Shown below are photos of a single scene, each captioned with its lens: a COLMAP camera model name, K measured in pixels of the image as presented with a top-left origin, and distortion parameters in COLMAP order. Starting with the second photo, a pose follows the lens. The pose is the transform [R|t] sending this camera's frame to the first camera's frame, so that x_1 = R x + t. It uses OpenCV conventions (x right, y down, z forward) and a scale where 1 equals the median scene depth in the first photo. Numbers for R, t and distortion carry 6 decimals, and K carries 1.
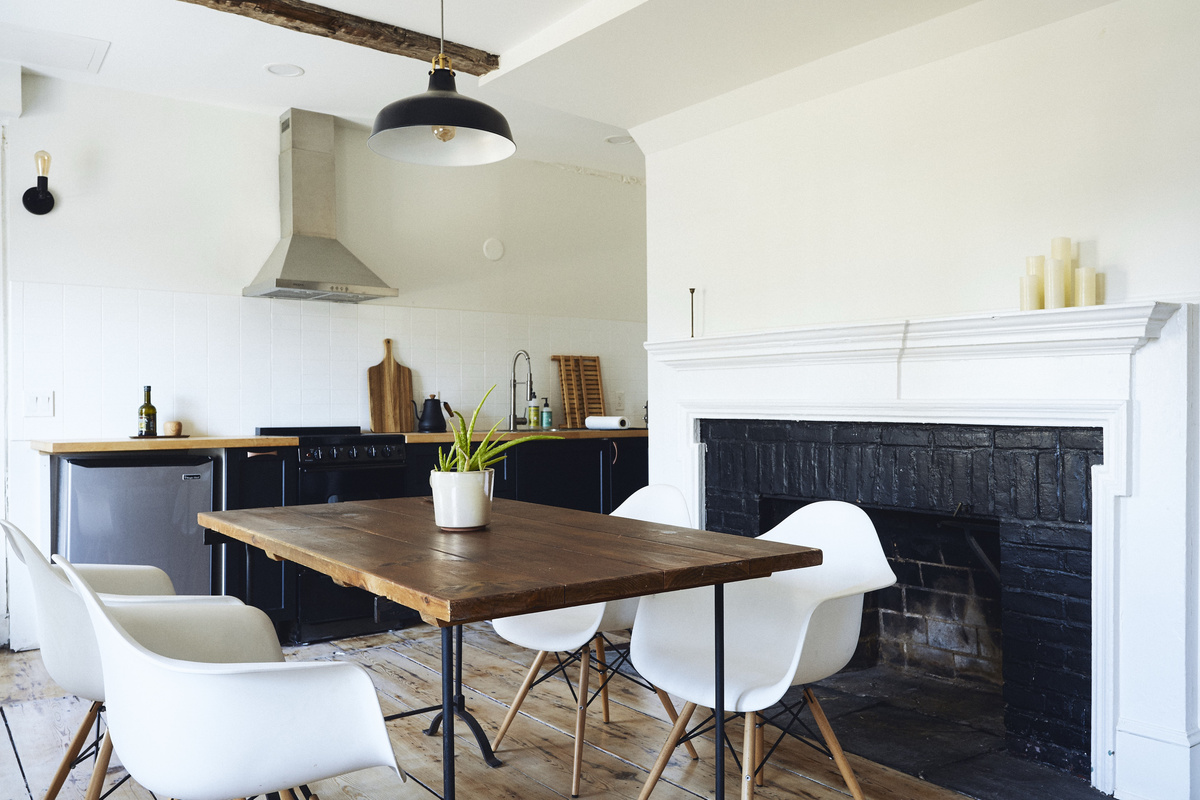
lens RADIAL K [[957.0, 0, 597.1], [0, 957.0, 403.1], [0, 0, 1]] dist [0.004397, 0.001918]
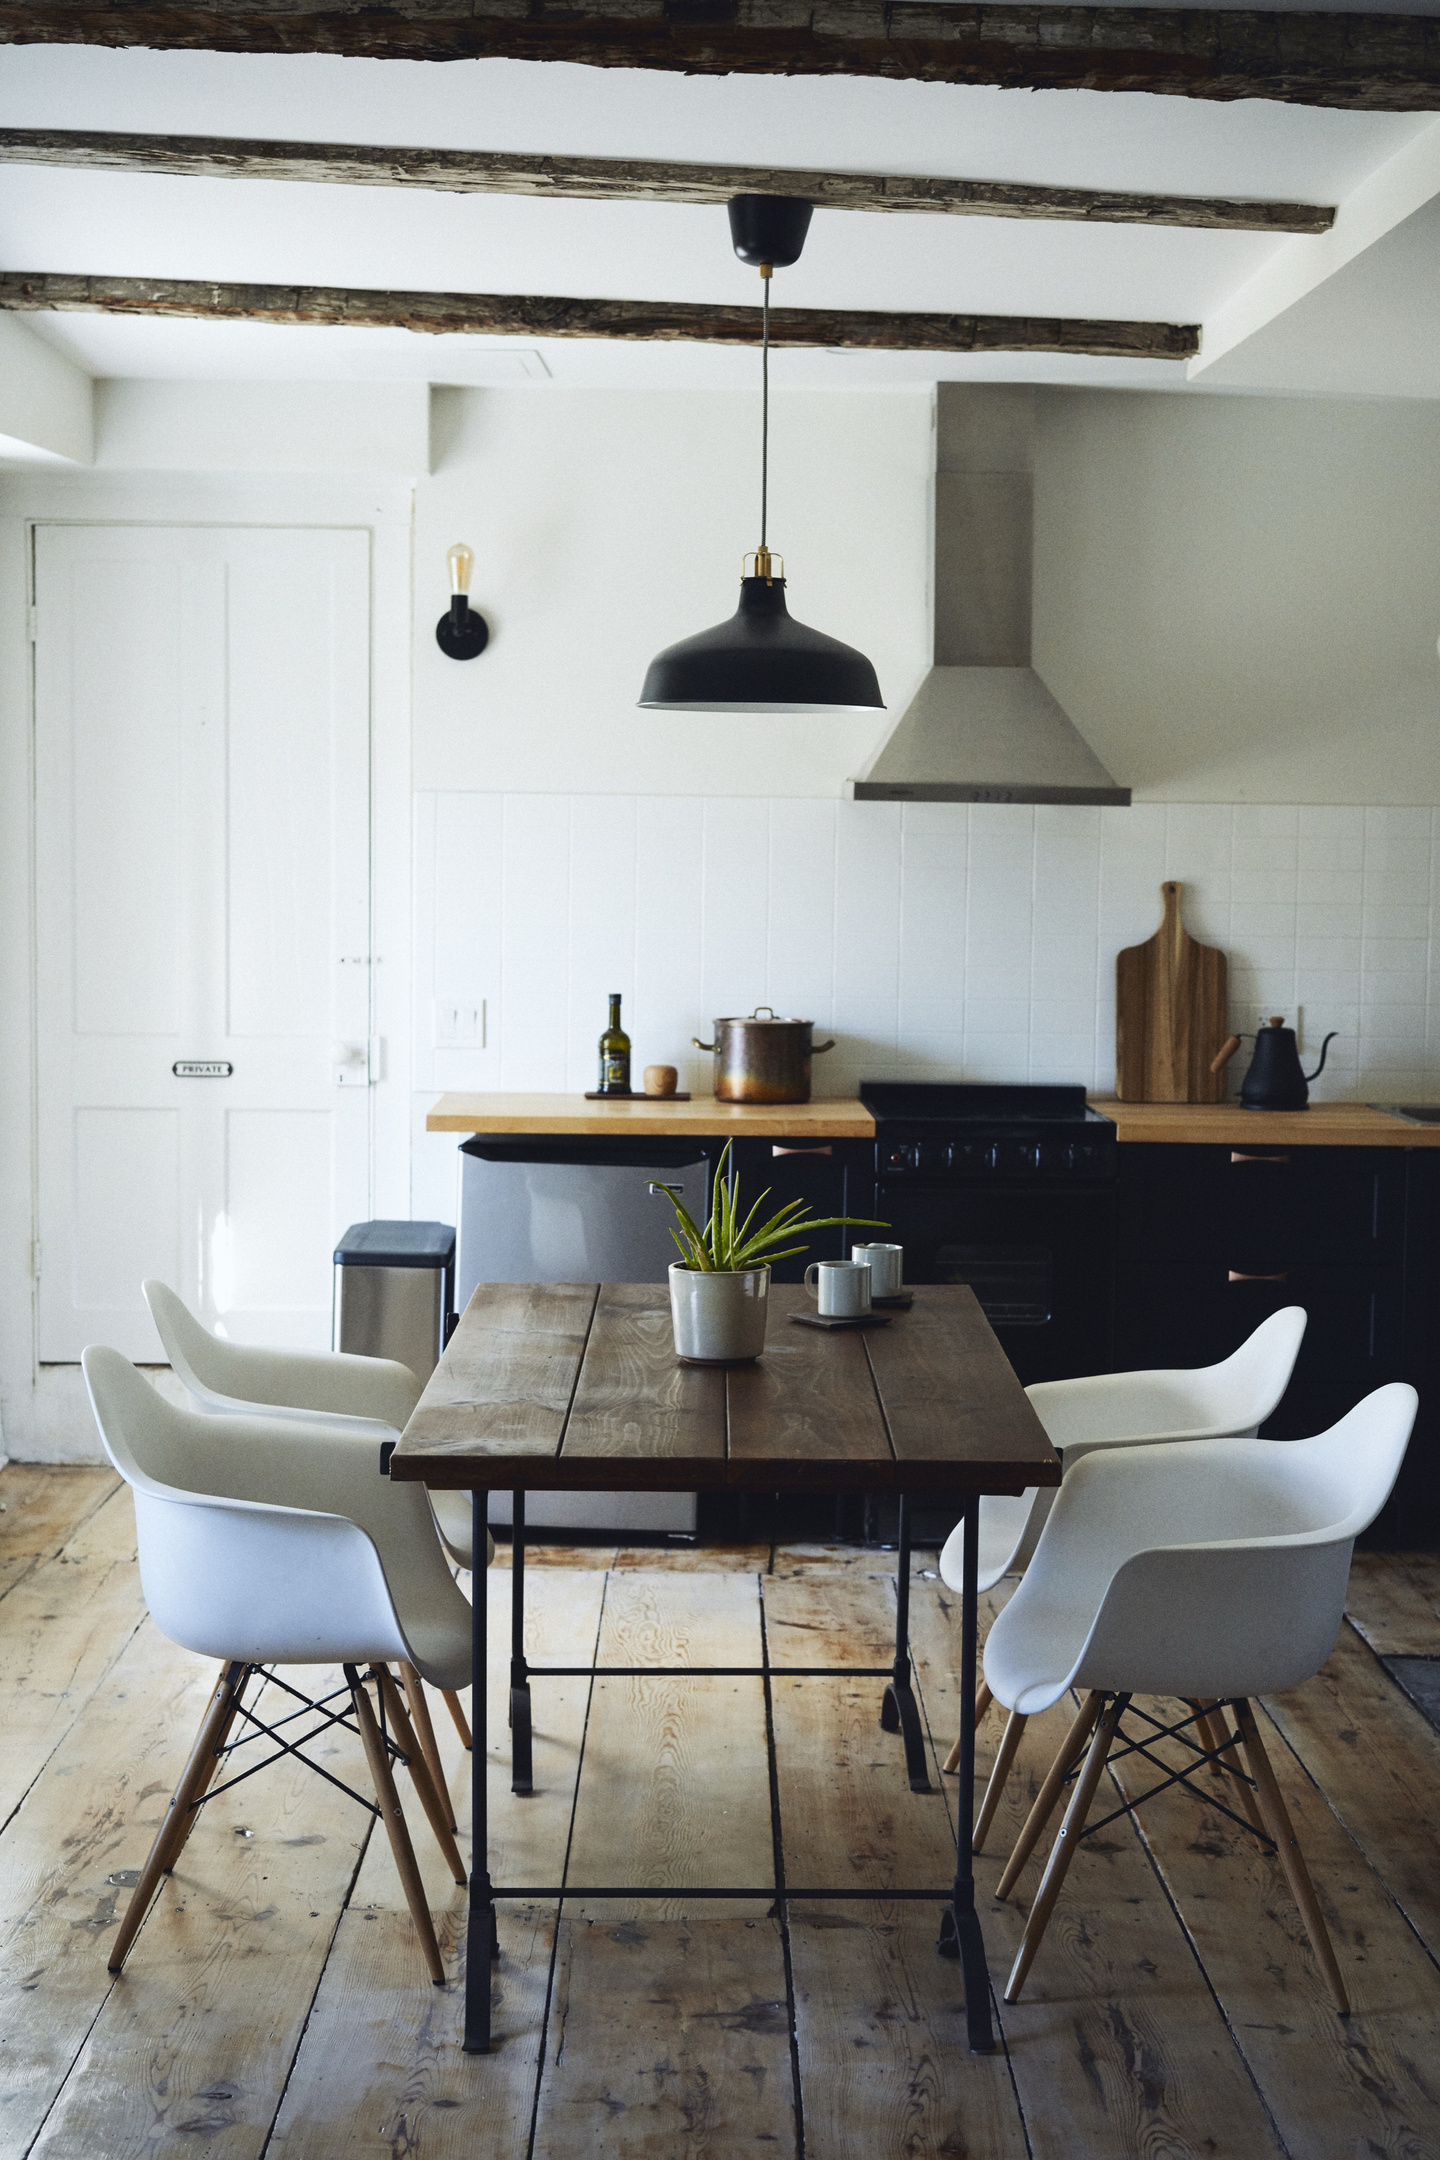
lens RADIAL K [[3338.1, 0, 735.4], [0, 3338.1, 1069.5], [0, 0, 1]] dist [-0.014403, 0.000000]
pose [[0.811520, 0.060452, -0.581189, 0.583821], [-0.015472, 0.996508, 0.082048, -0.121885], [0.584120, -0.057592, 0.809622, -0.380518]]
